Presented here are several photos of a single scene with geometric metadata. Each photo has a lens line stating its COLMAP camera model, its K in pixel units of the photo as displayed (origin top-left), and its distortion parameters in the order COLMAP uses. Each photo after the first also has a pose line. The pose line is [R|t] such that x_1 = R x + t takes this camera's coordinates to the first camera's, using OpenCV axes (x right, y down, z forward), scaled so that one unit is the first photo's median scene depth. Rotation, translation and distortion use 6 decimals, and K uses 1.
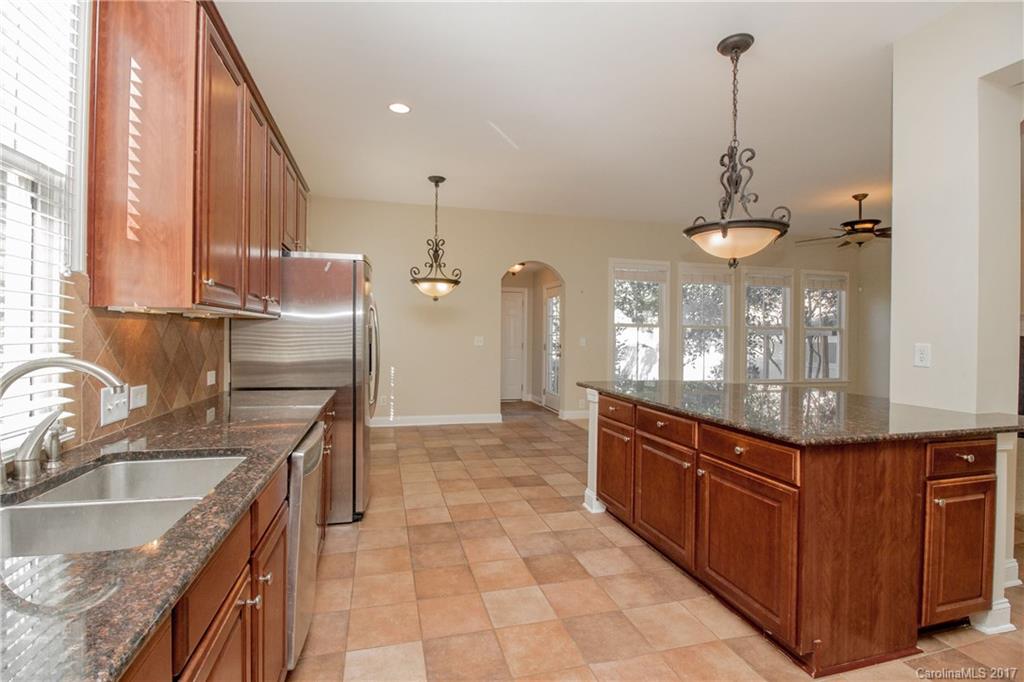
lens RADIAL K [[476.1, 0, 512.9], [0, 476.1, 335.7], [0, 0, 1]] dist [-0.020784, -0.001980]
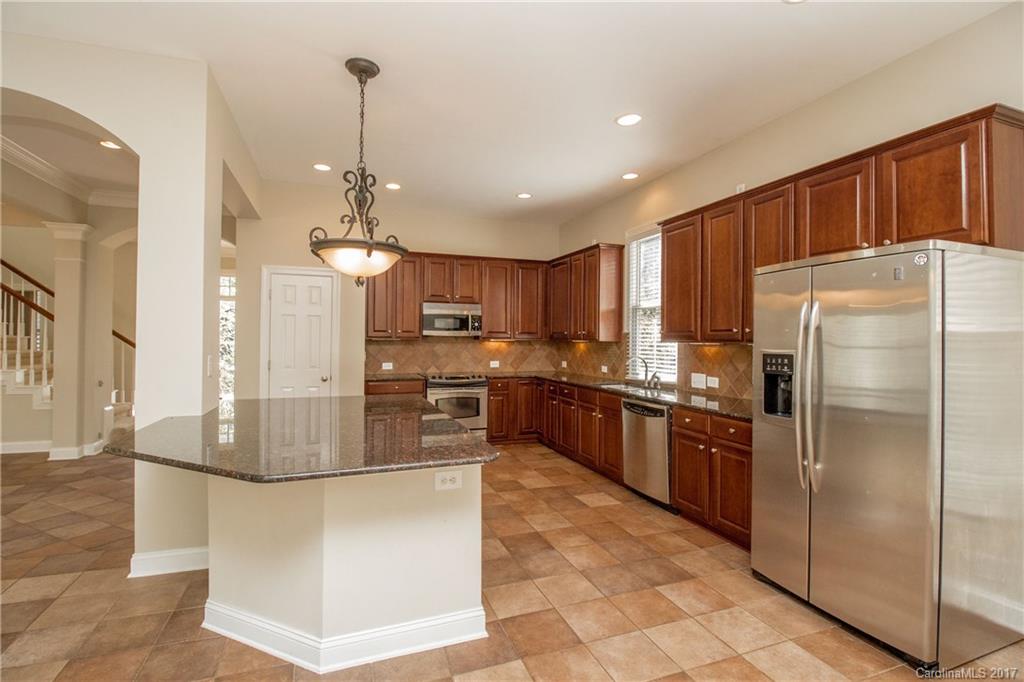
lens RADIAL K [[476.1, 0, 507.8], [0, 476.1, 339.5], [0, 0, 1]] dist [-0.020784, -0.001980]
pose [[-0.996346, -0.020684, -0.082870, 0.245340], [-0.021647, 0.999708, 0.010746, -0.050711], [0.082624, 0.012501, -0.996502, 2.177587]]
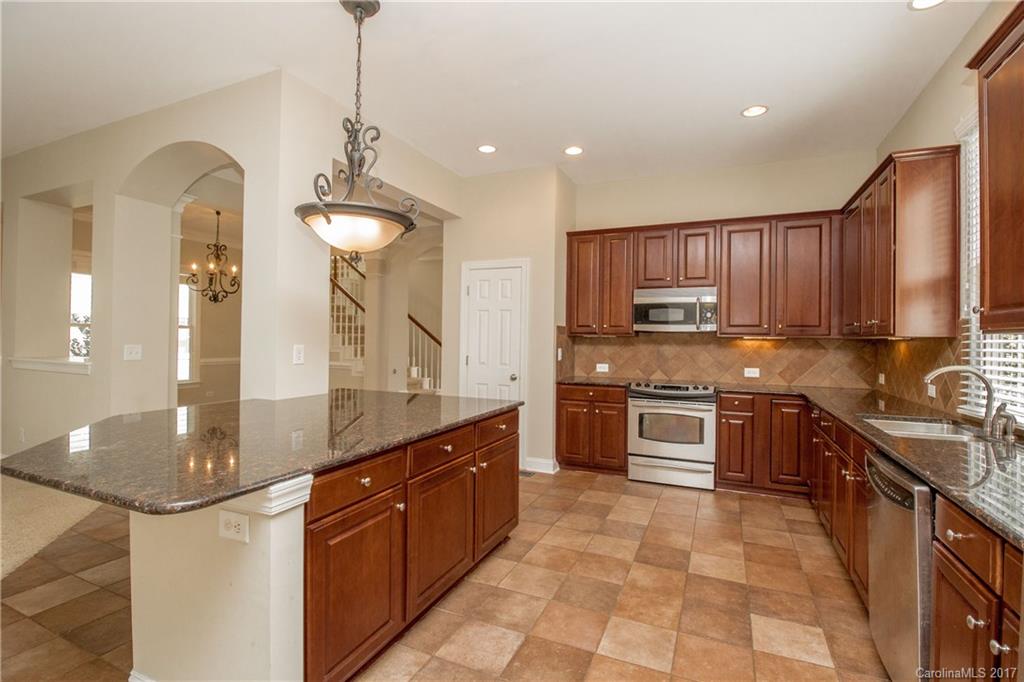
lens RADIAL K [[476.1, 0, 506.9], [0, 476.1, 337.1], [0, 0, 1]] dist [-0.020784, -0.001980]
pose [[-0.765732, -0.020385, 0.642836, -0.314325], [-0.016960, 0.999790, 0.011501, -0.026227], [-0.642936, -0.002096, -0.765917, 1.575370]]
